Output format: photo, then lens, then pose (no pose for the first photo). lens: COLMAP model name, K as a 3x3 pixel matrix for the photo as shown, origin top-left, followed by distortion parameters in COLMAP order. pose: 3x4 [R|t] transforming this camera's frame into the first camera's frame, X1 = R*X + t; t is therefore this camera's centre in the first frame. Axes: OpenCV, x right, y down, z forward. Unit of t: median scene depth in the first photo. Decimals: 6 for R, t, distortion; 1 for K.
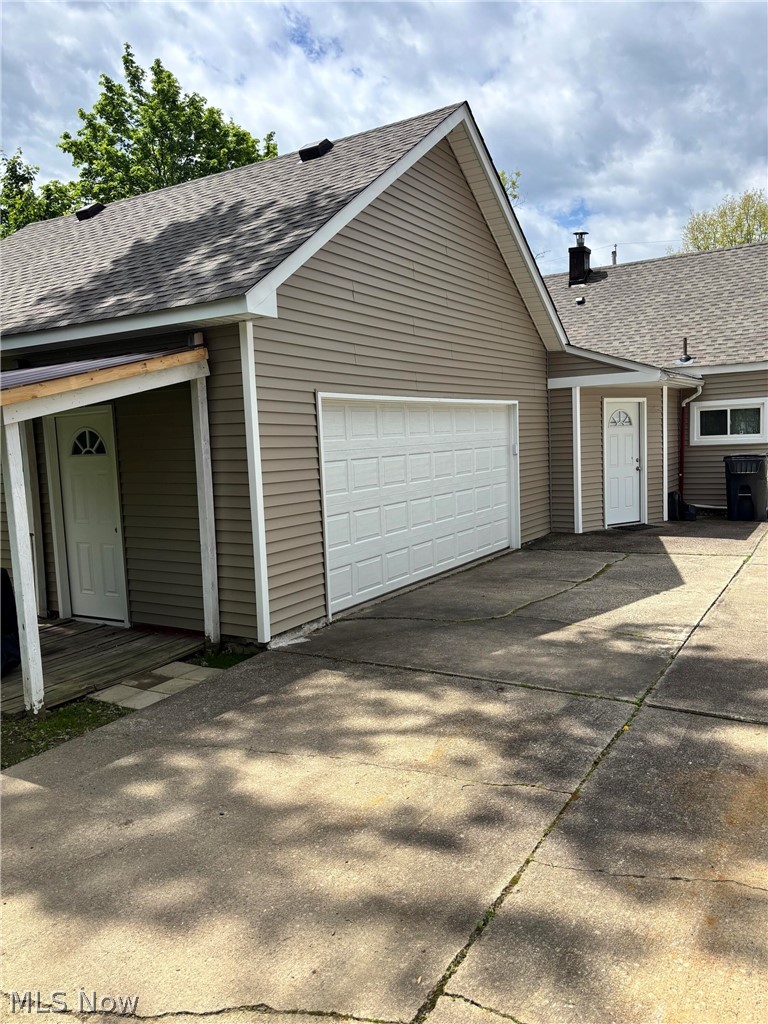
lens RADIAL K [[765.2, 0, 384.0], [0, 765.2, 512.0], [0, 0, 1]] dist [0.071282, -0.086704]
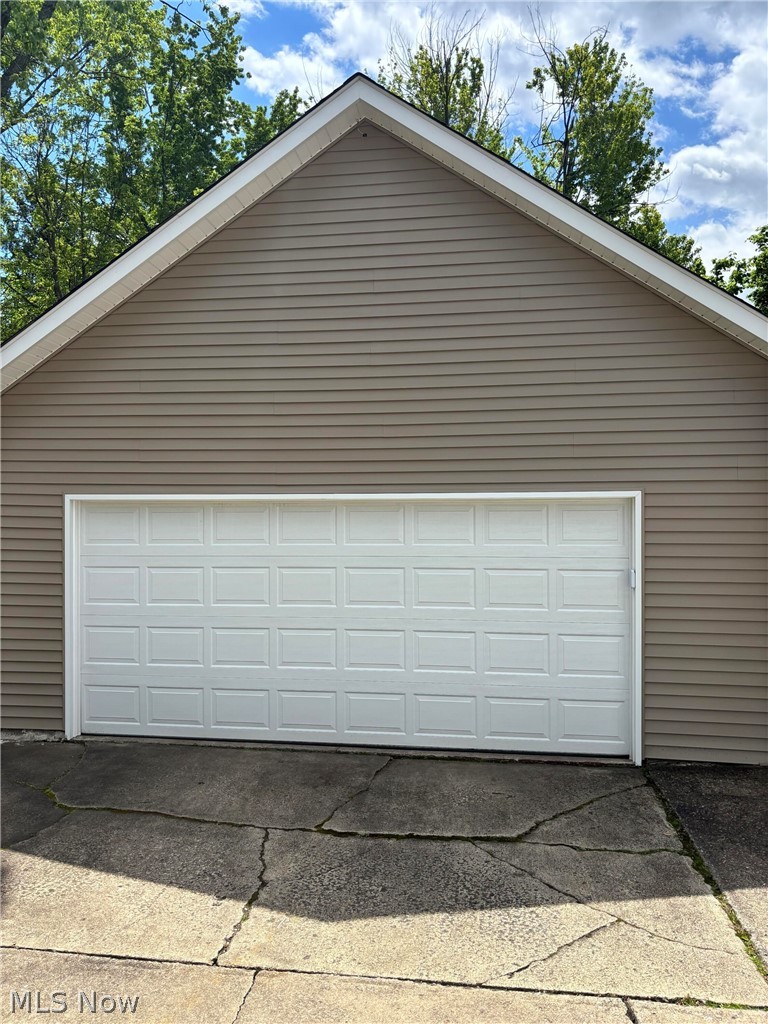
lens RADIAL K [[765.1, 0, 381.4], [0, 765.1, 517.1], [0, 0, 1]] dist [0.059346, -0.064340]
pose [[0.393007, 0.045234, -0.918422, 0.972064], [-0.105165, 0.994447, 0.003977, -0.176524], [0.913502, 0.095023, 0.395581, 0.994631]]
